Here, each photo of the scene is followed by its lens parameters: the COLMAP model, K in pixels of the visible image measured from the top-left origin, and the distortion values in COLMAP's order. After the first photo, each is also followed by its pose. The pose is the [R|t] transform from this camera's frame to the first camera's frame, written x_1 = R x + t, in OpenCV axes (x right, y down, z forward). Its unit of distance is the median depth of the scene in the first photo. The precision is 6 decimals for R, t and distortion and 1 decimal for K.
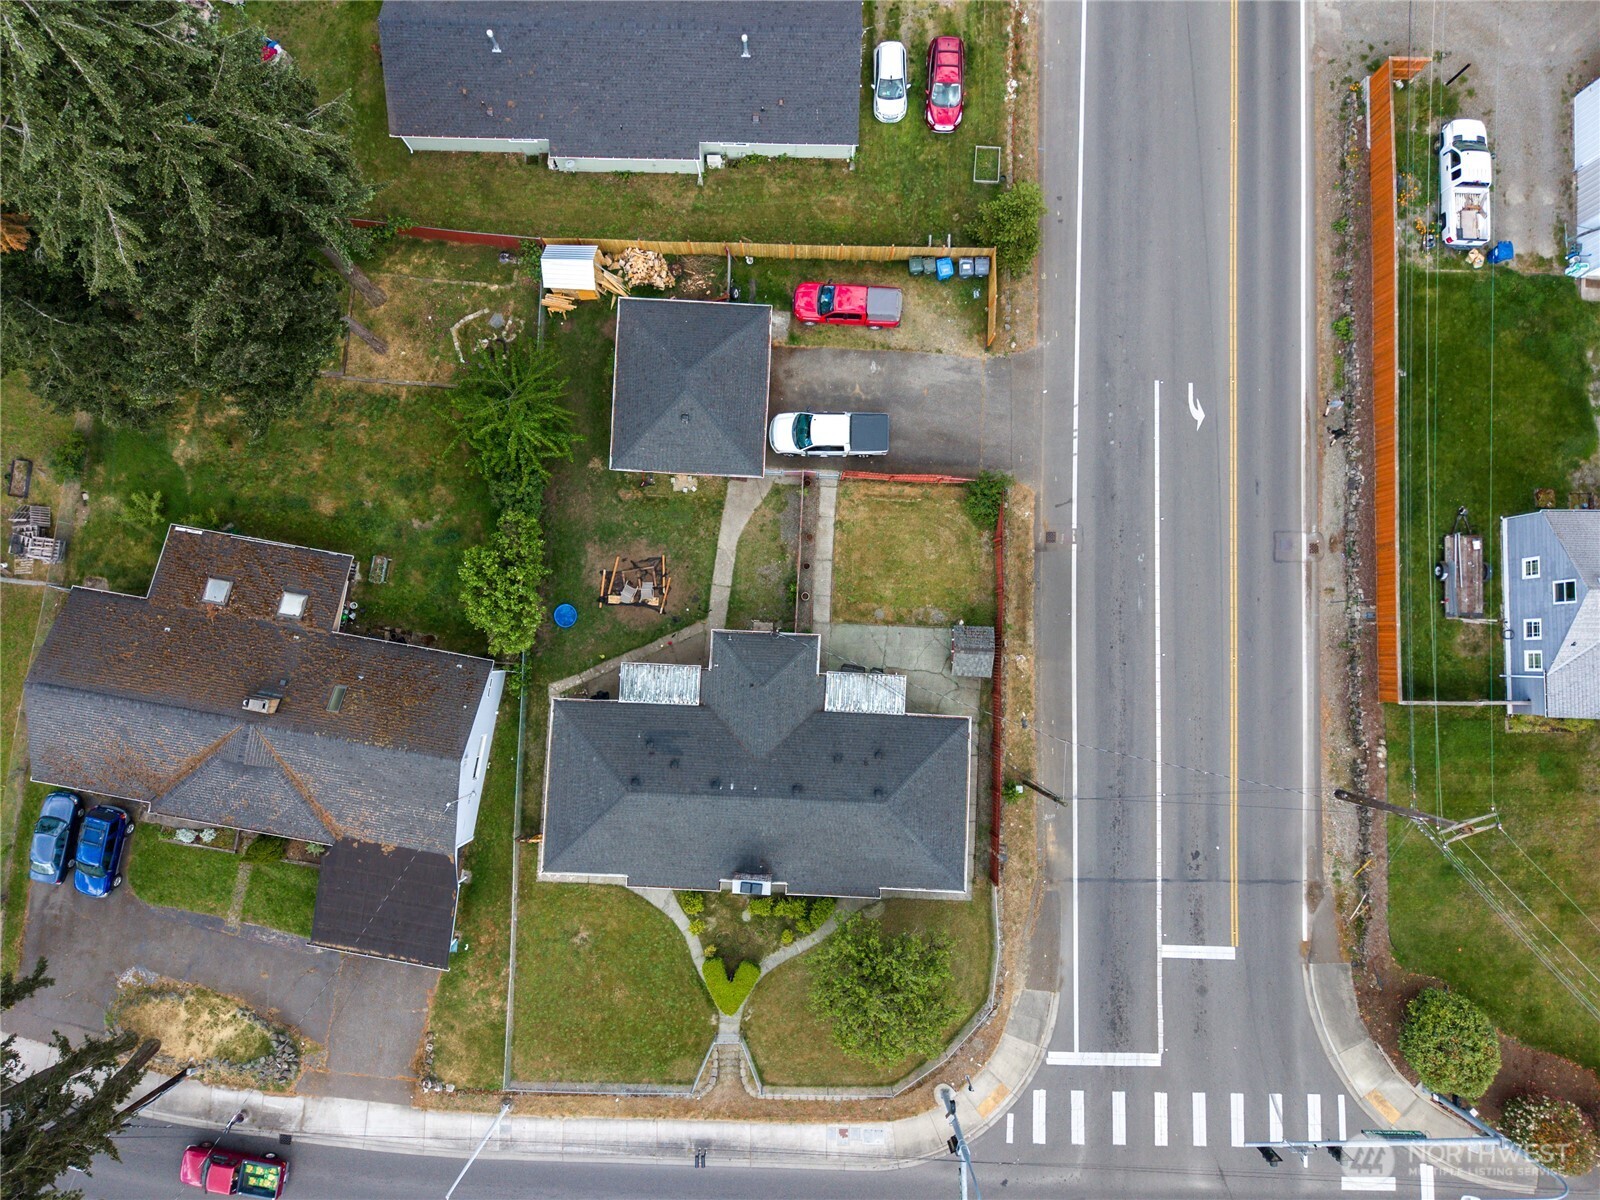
lens RADIAL K [[1072.5, 0, 800.0], [0, 1072.5, 600.0], [0, 0, 1]] dist [0.026738, -0.024678]
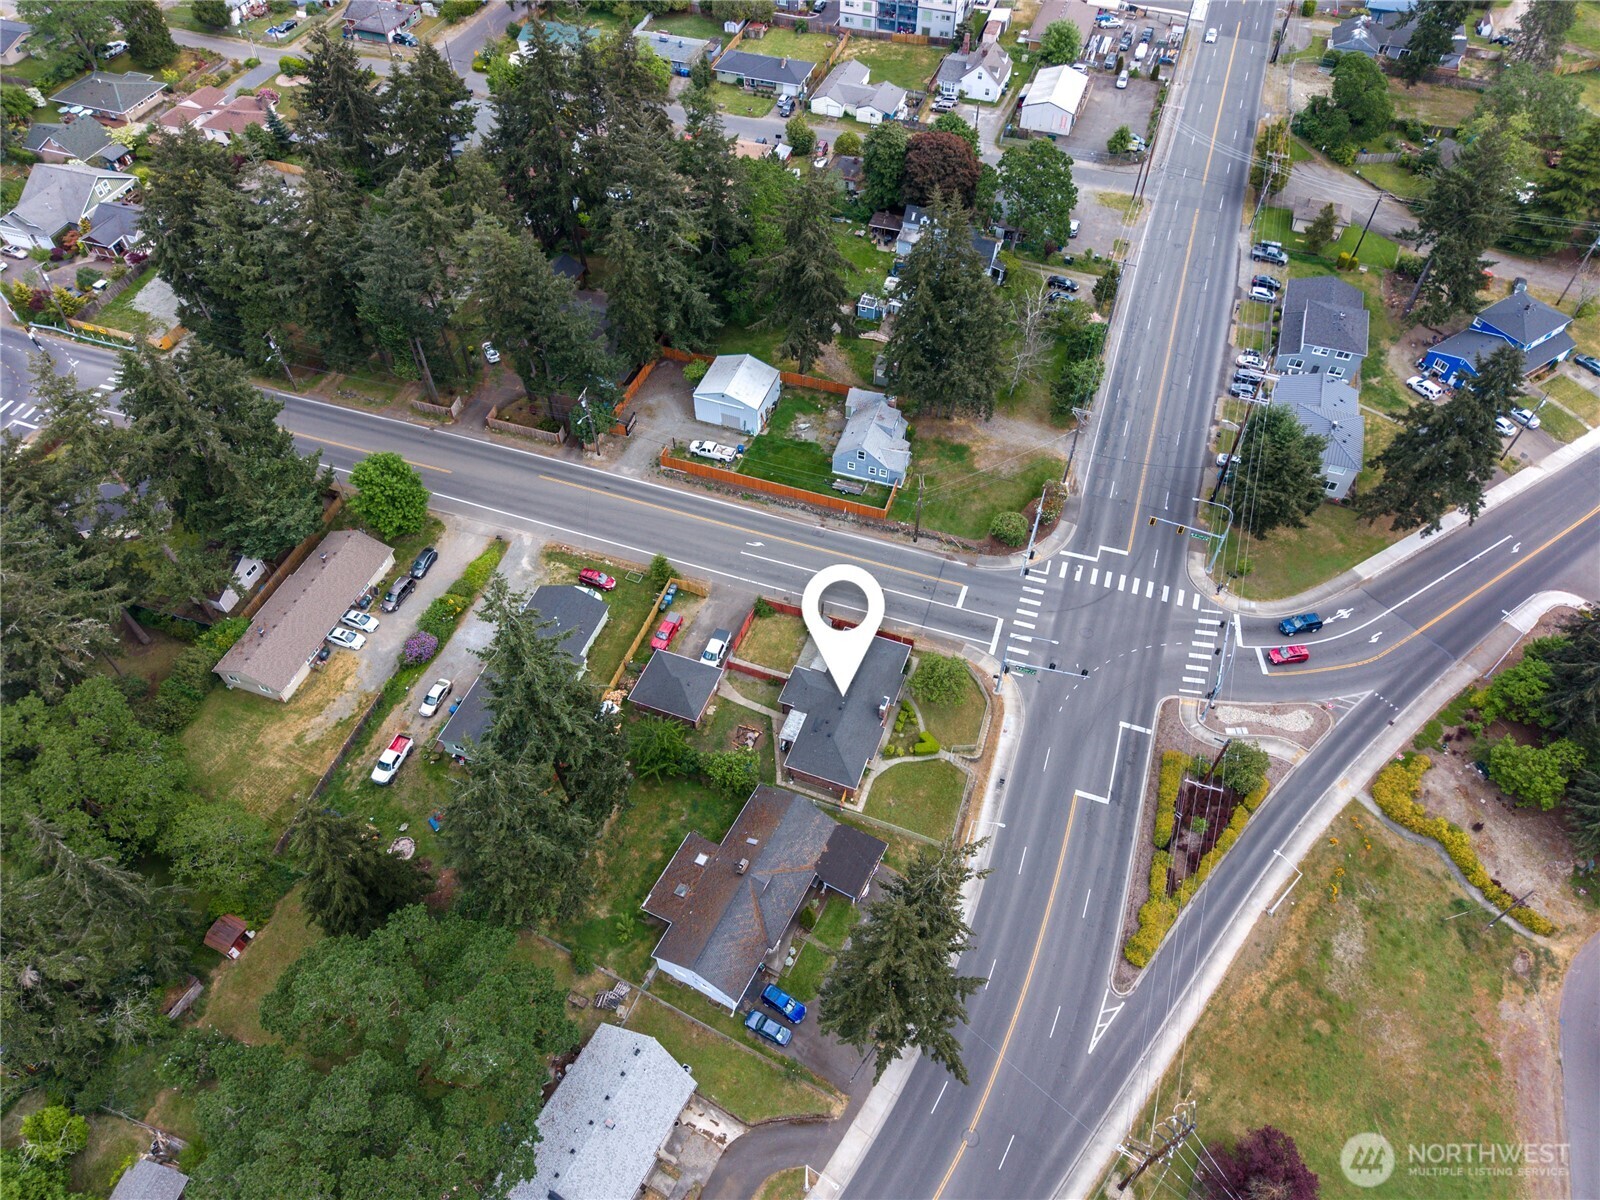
lens RADIAL K [[1062.9, 0, 805.8], [0, 1062.9, 595.5], [0, 0, 1]] dist [0.056638, -0.061192]
pose [[0.308995, -0.737234, 0.600839, -1.227193], [0.949615, 0.274007, -0.152153, 0.357701], [-0.052461, 0.617581, 0.784756, -0.922781]]
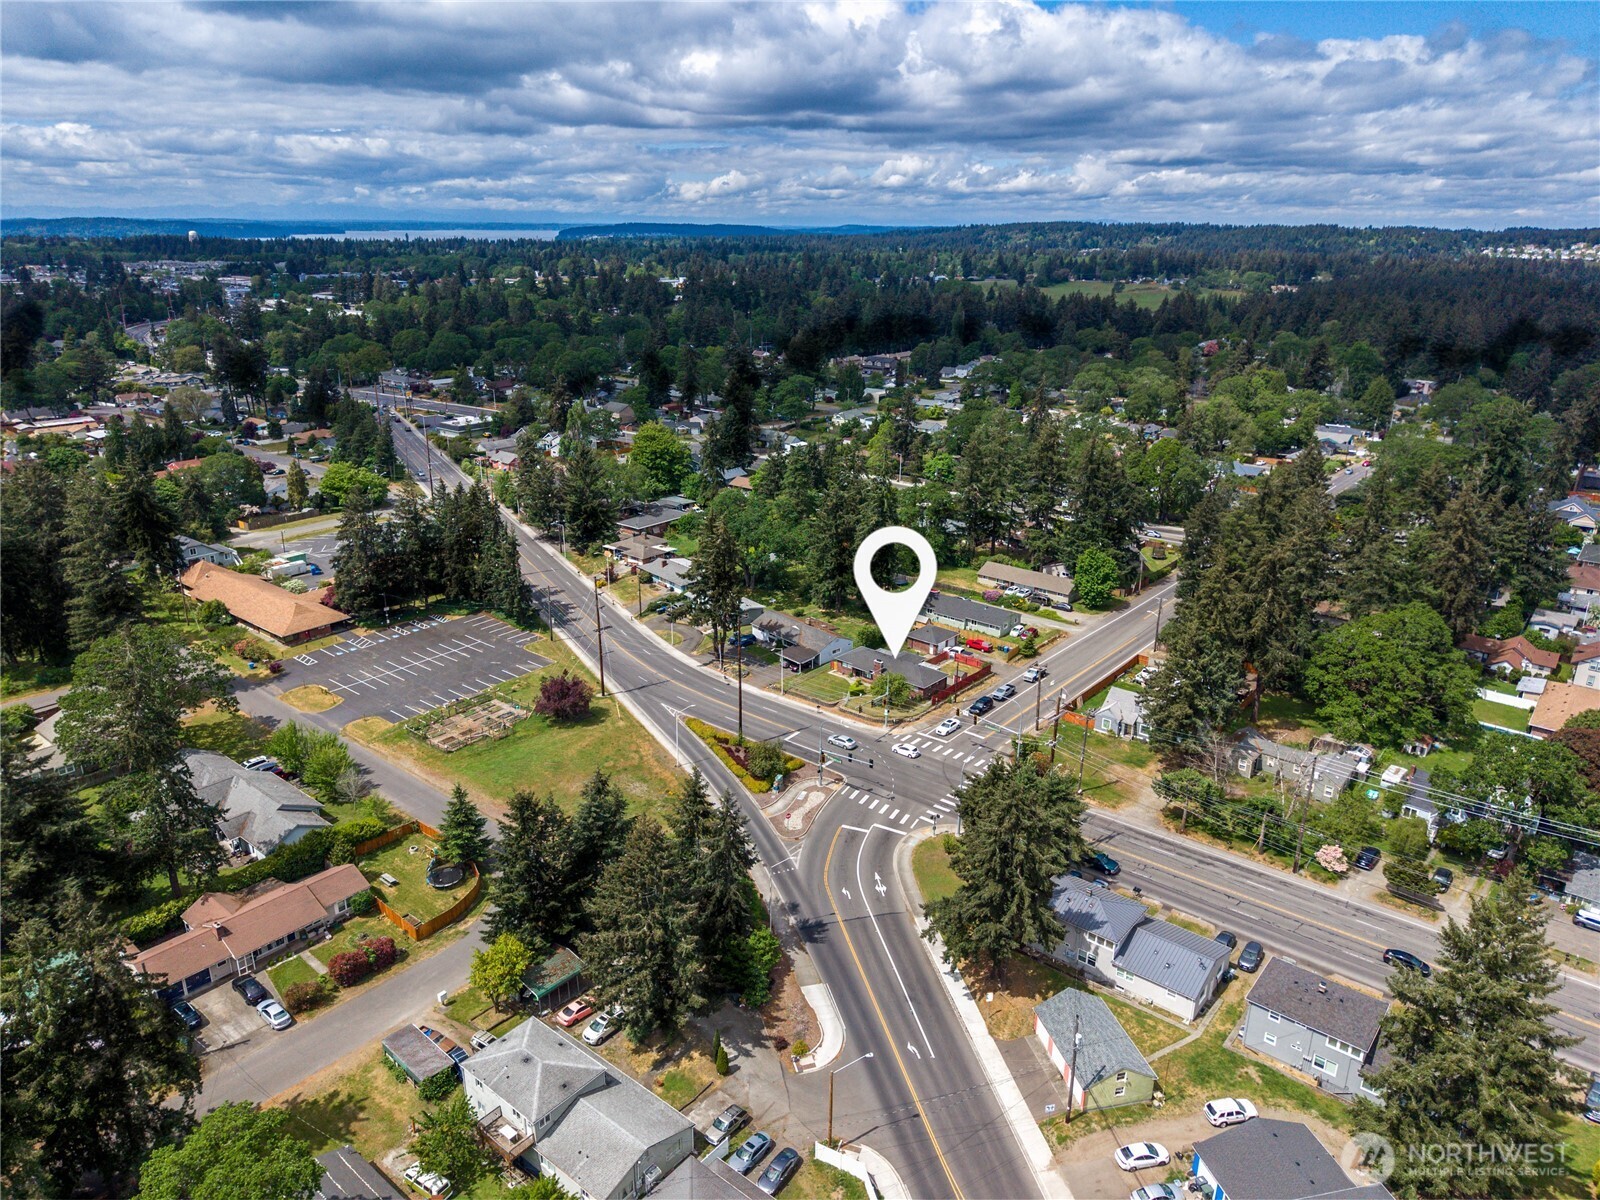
lens RADIAL K [[1072.5, 0, 800.0], [0, 1072.5, 600.0], [0, 0, 1]] dist [0.026738, -0.024678]
pose [[0.782143, 0.212344, -0.585800, 1.793822], [-0.622675, 0.301005, -0.722268, 2.908234], [0.022959, 0.929681, 0.367650, -0.596433]]
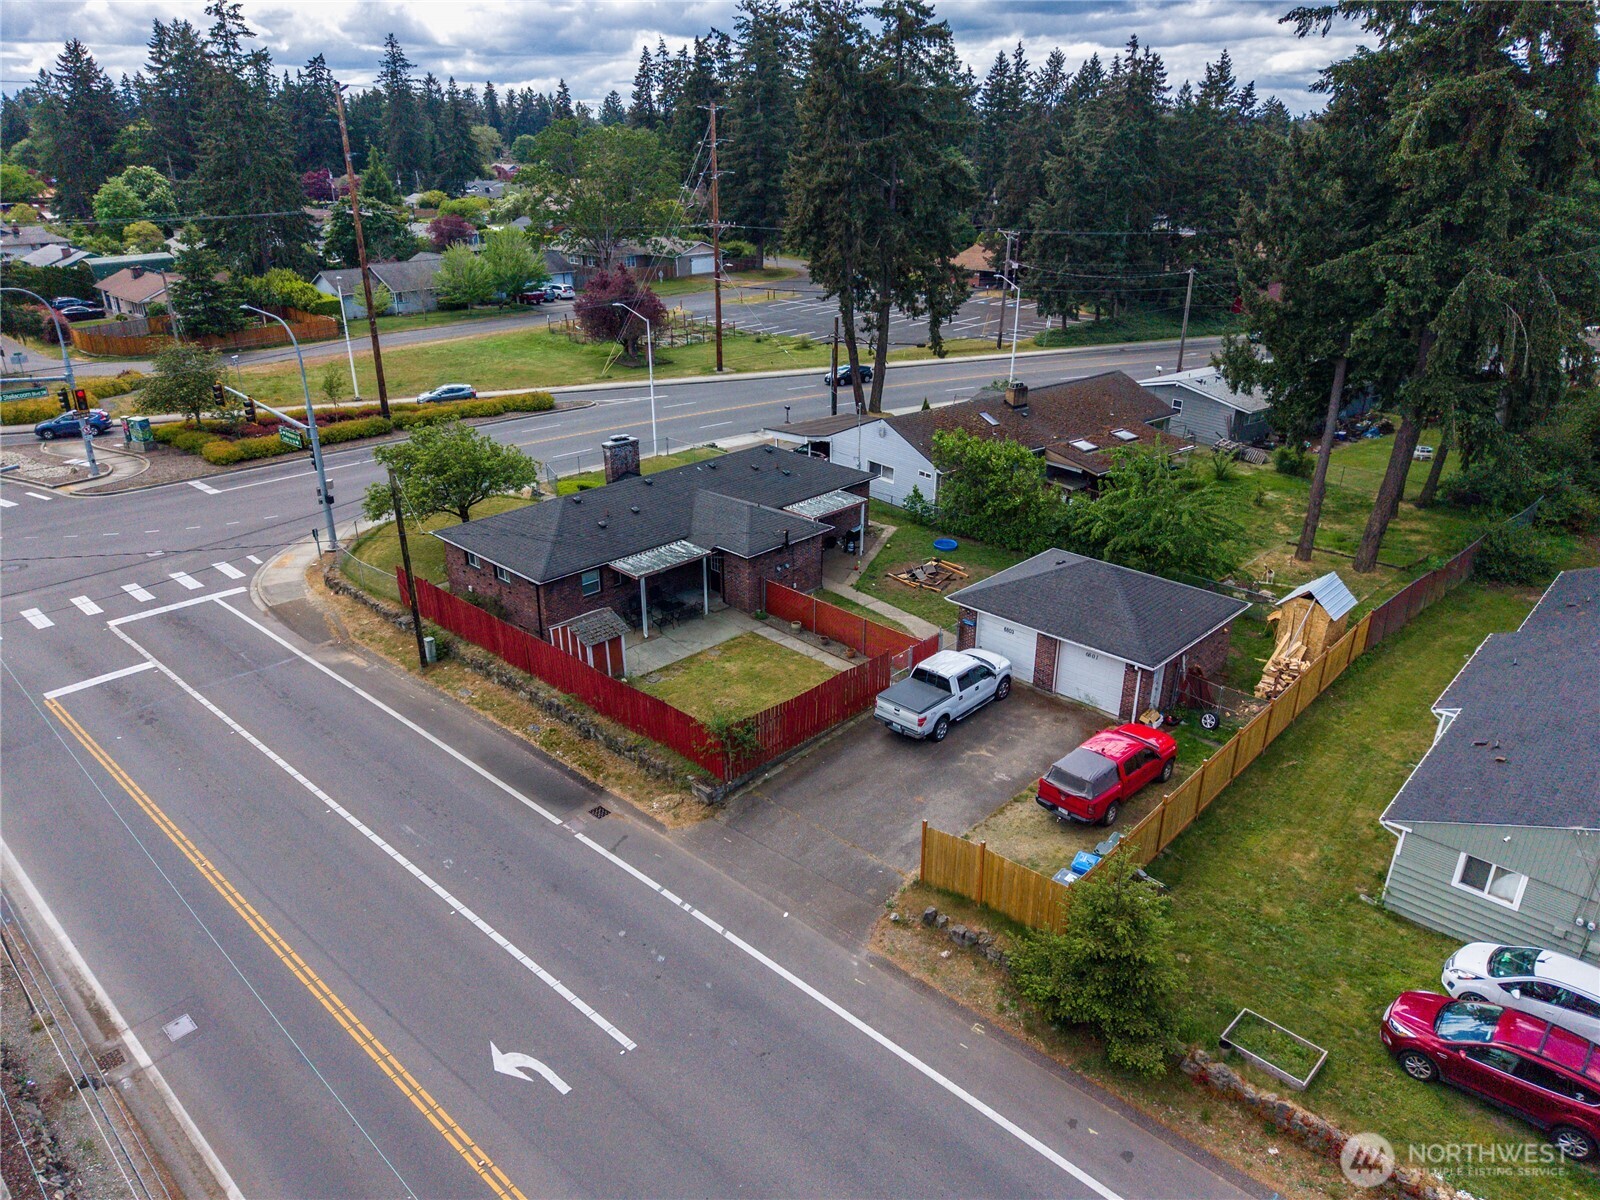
lens RADIAL K [[1072.5, 0, 800.0], [0, 1072.5, 600.0], [0, 0, 1]] dist [0.026738, -0.024678]
pose [[-0.662448, 0.298443, -0.687092, 0.549559], [-0.748031, -0.214358, 0.628093, -0.506028], [0.040166, 0.930044, 0.365246, 0.691189]]
